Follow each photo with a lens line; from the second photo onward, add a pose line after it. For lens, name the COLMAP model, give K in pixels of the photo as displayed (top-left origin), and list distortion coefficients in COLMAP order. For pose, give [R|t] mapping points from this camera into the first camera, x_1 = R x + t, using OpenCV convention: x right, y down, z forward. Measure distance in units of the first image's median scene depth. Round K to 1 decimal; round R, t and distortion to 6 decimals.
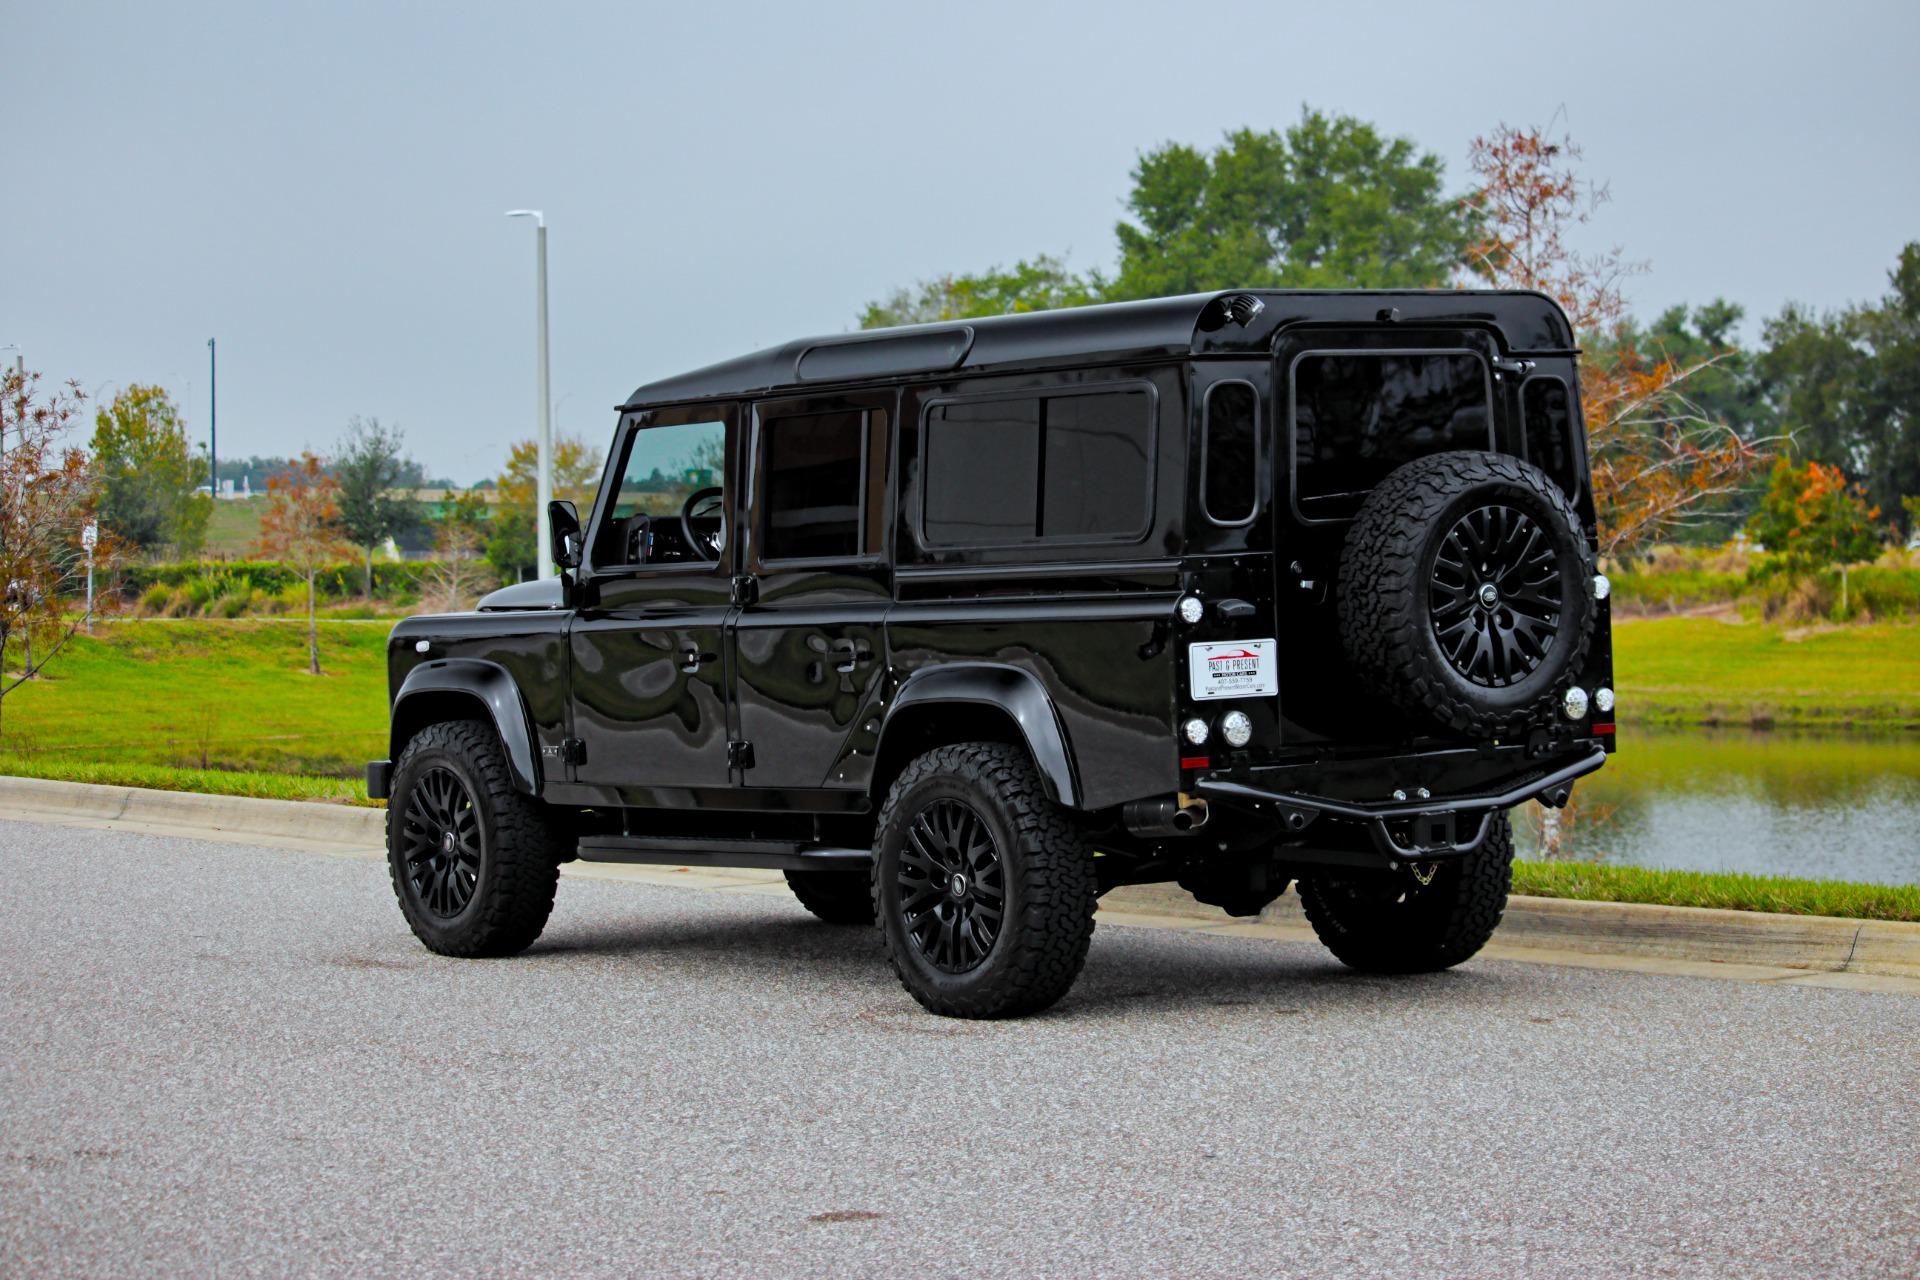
lens RADIAL K [[4919.7, 0, 981.2], [0, 4919.7, 528.1], [0, 0, 1]] dist [-0.409543, 0.000000]
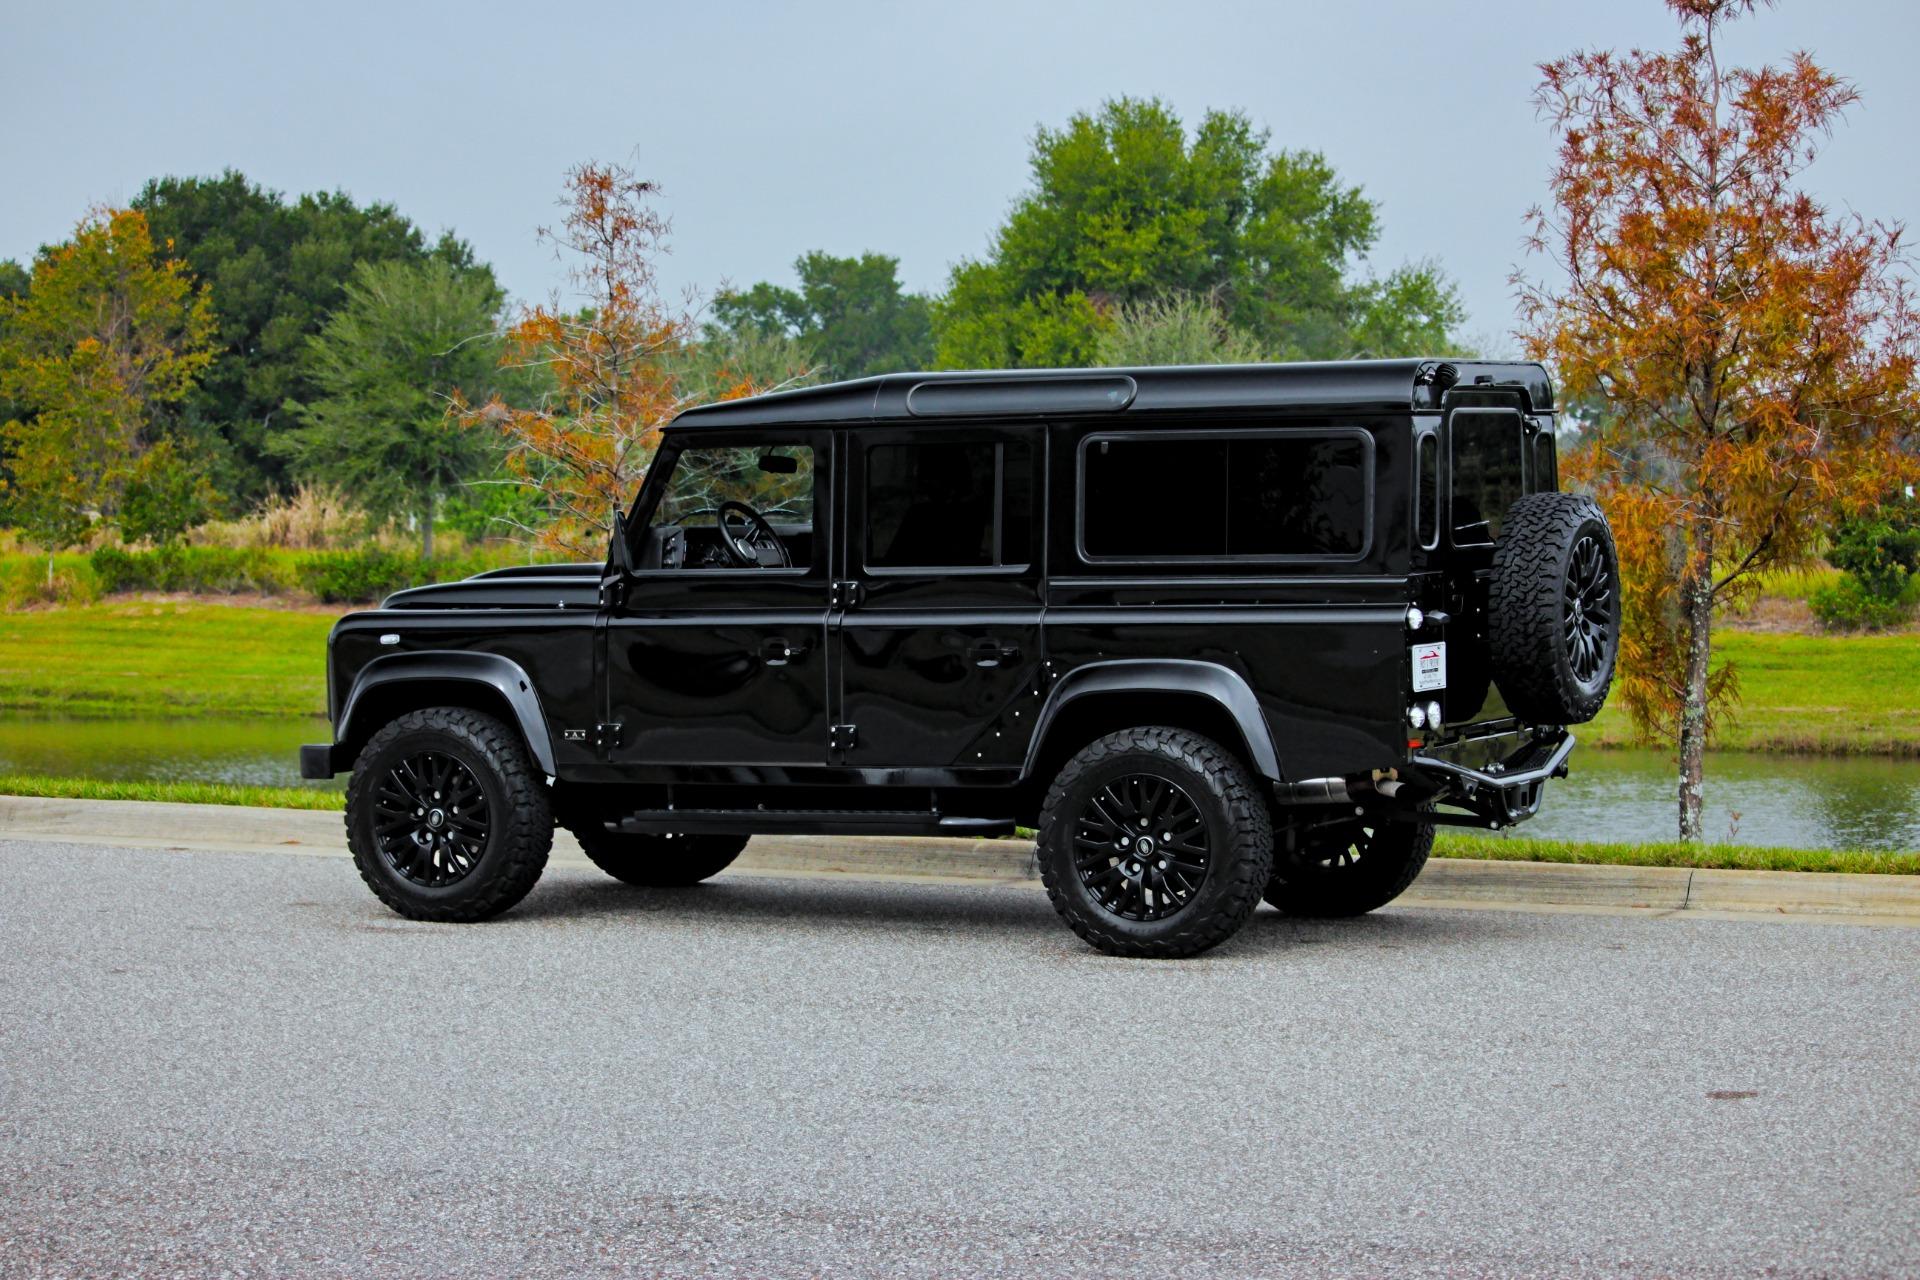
lens RADIAL K [[4919.7, 0, 942.3], [0, 4919.7, 635.6], [0, 0, 1]] dist [-0.409543, 0.000000]
pose [[0.887825, 0.006513, 0.460135, -0.590876], [-0.019458, 0.999537, 0.023397, -0.005374], [-0.459769, -0.029726, 0.887541, -0.032548]]
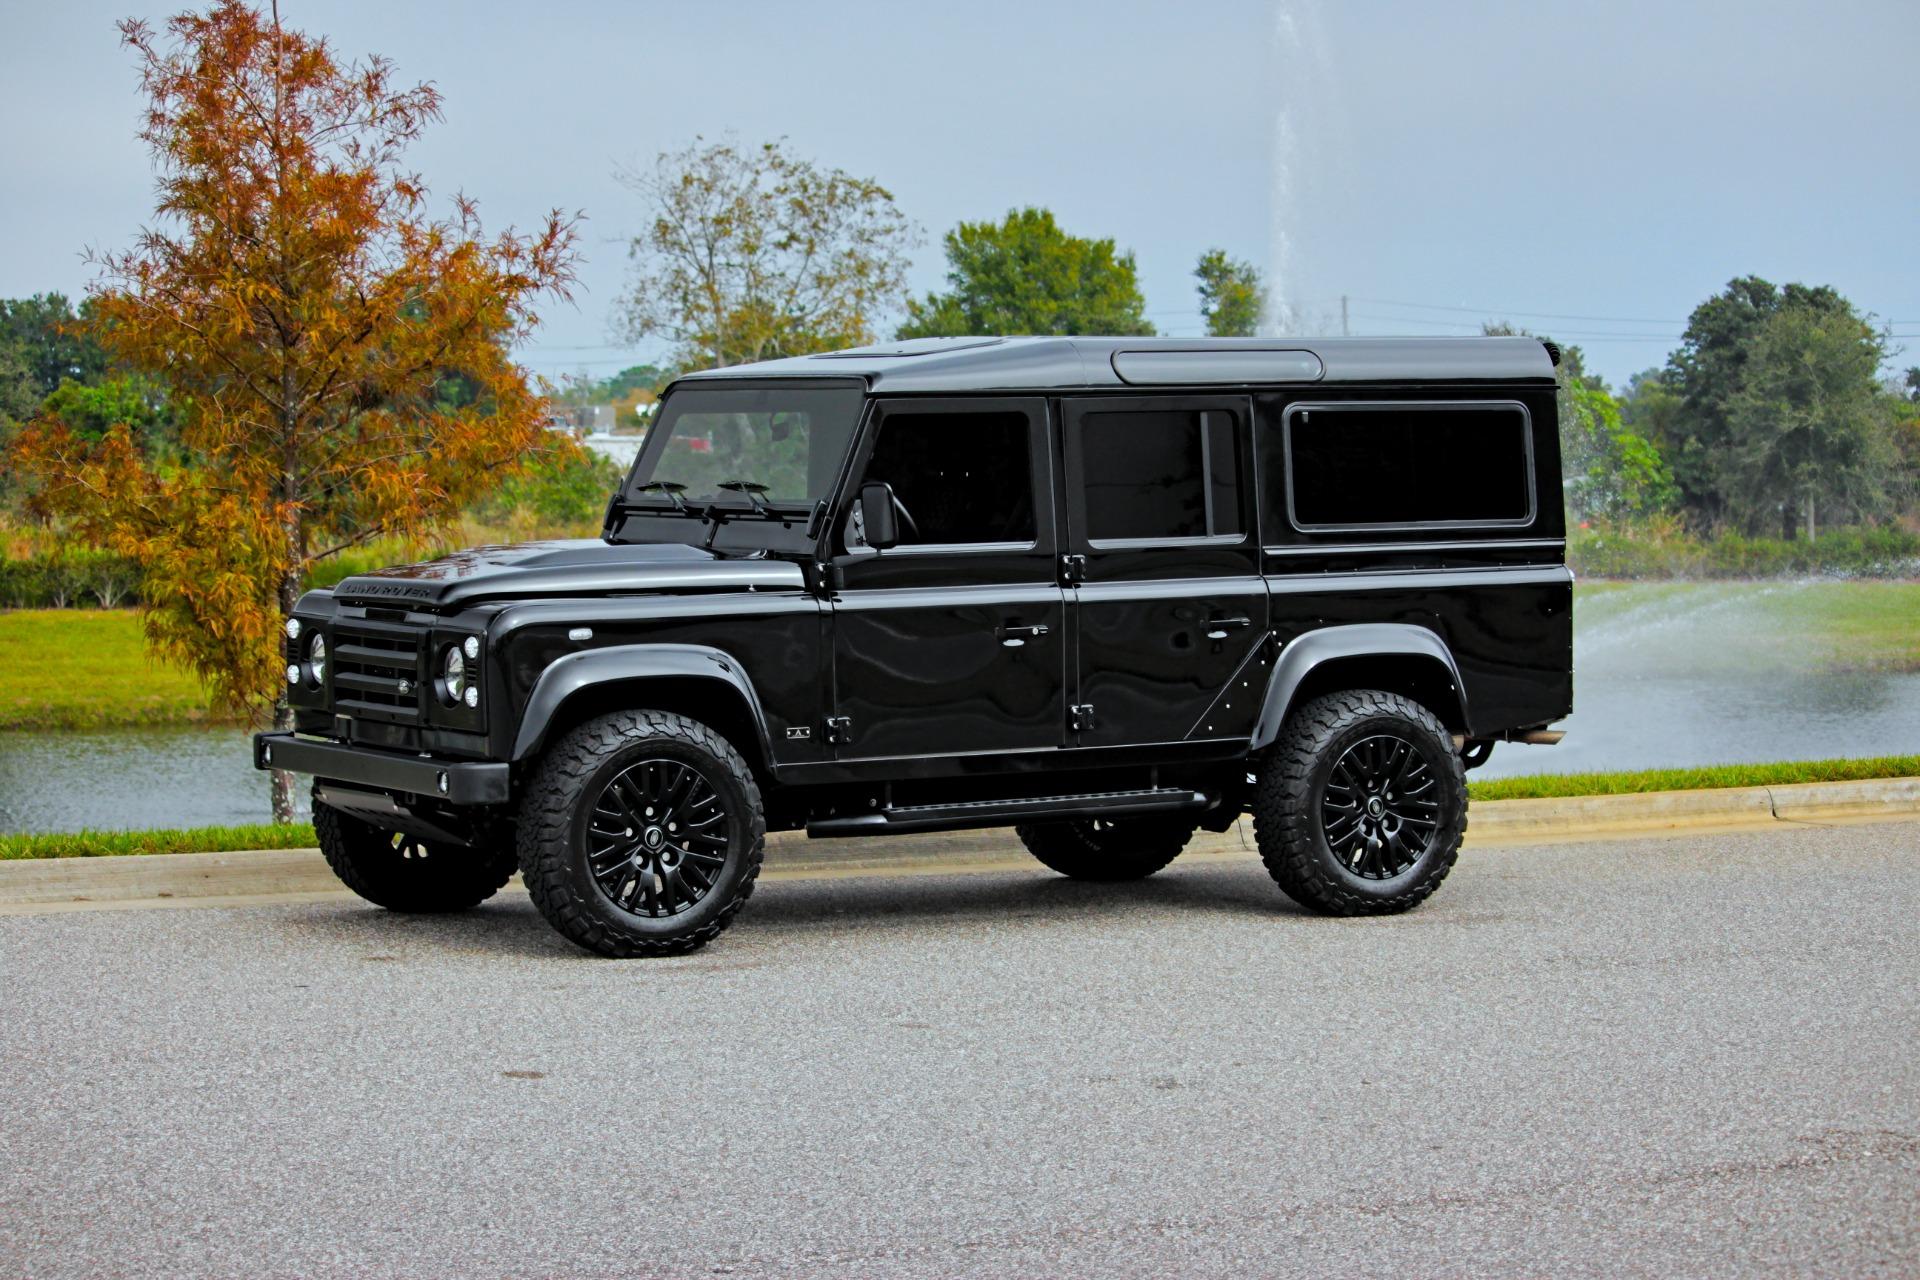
lens RADIAL K [[4919.7, 0, 886.7], [0, 4919.7, 634.5], [0, 0, 1]] dist [-0.409543, 0.000000]
pose [[0.108544, -0.015649, 0.993968, -1.213202], [-0.002611, 0.999868, 0.016027, 0.010402], [-0.994088, -0.004335, 0.108489, 0.979442]]
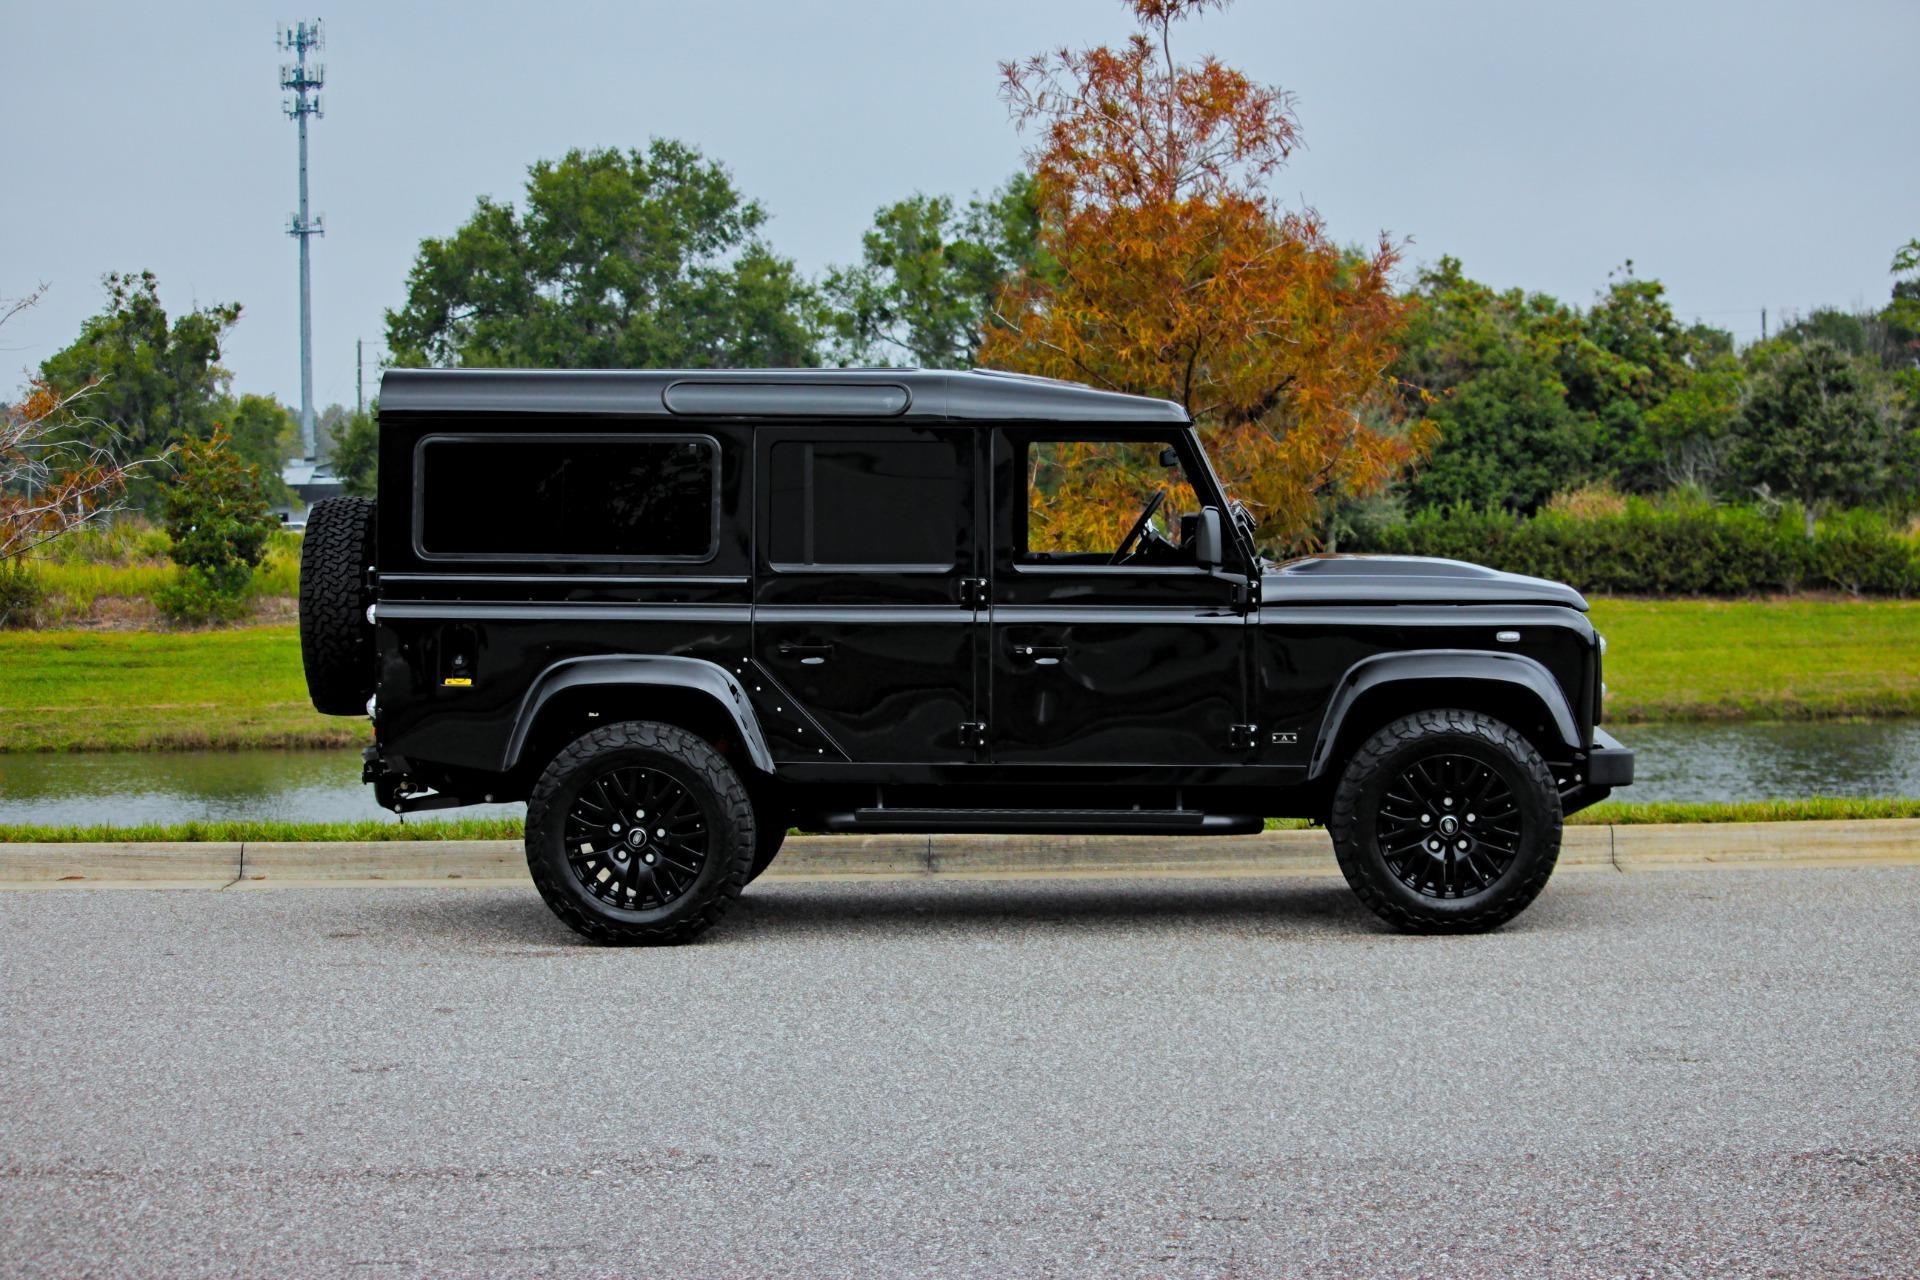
lens RADIAL K [[4919.7, 0, 1001.8], [0, 4919.7, 658.2], [0, 0, 1]] dist [-0.409543, 0.000000]
pose [[0.623675, -0.024703, 0.781294, -1.008691], [0.007153, 0.999639, 0.025897, -0.001252], [-0.781651, -0.010563, 0.623626, 0.299907]]
